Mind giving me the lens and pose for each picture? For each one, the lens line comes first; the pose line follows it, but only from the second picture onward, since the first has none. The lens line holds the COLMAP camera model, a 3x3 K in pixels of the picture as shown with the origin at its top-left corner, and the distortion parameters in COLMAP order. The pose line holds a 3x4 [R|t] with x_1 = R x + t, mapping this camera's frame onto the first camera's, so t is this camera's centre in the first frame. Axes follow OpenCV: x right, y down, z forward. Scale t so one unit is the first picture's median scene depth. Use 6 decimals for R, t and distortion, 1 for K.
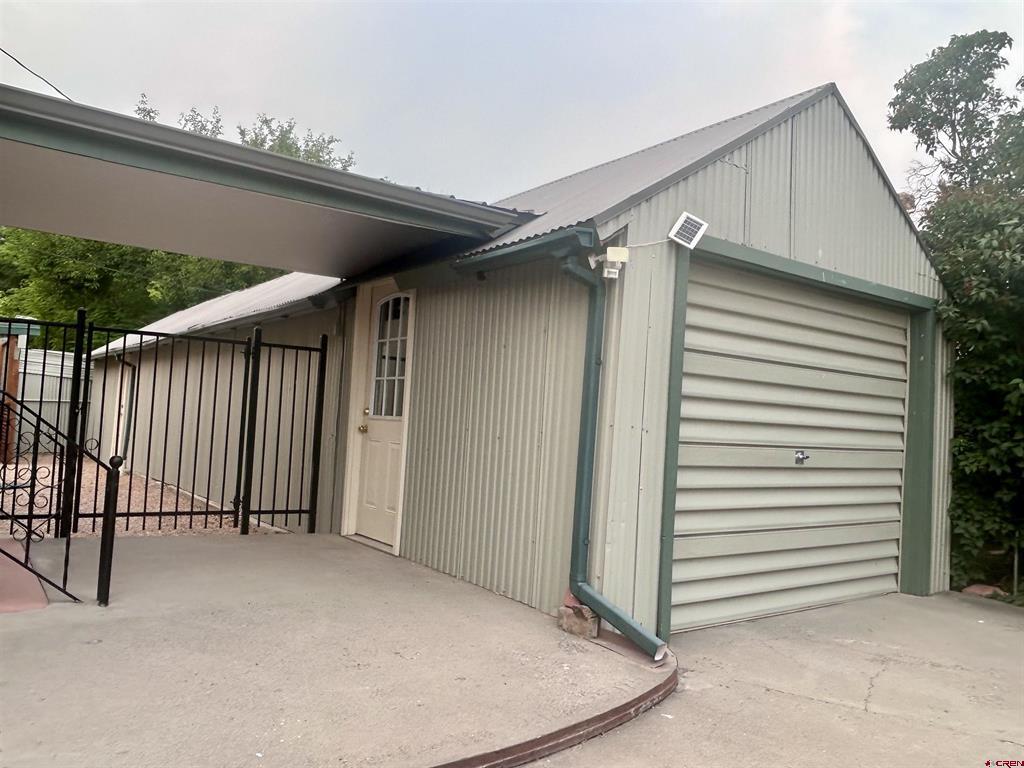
lens RADIAL K [[753.2, 0, 512.0], [0, 753.2, 384.0], [0, 0, 1]] dist [0.000370, 0.000681]
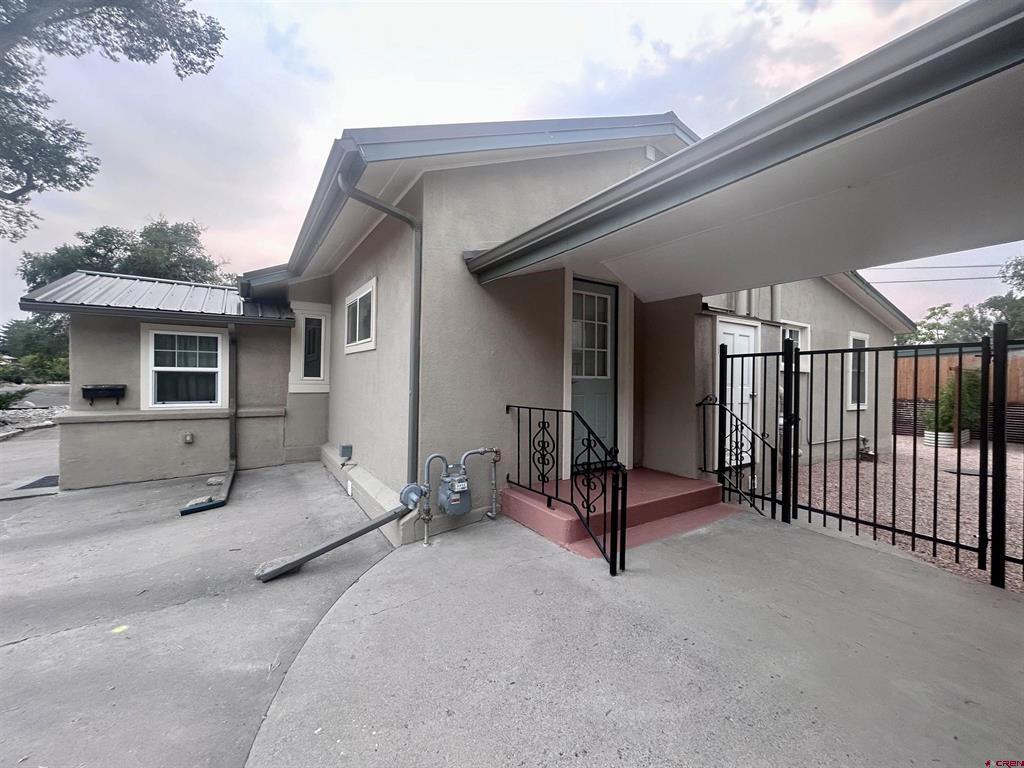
lens RADIAL K [[416.2, 0, 512.0], [0, 416.2, 384.0], [0, 0, 1]] dist [-0.002142, 0.000368]
pose [[-0.065461, -0.042686, -0.996942, 0.139859], [0.030793, 0.998522, -0.044776, -0.008139], [0.997380, -0.033630, -0.064050, 0.587582]]
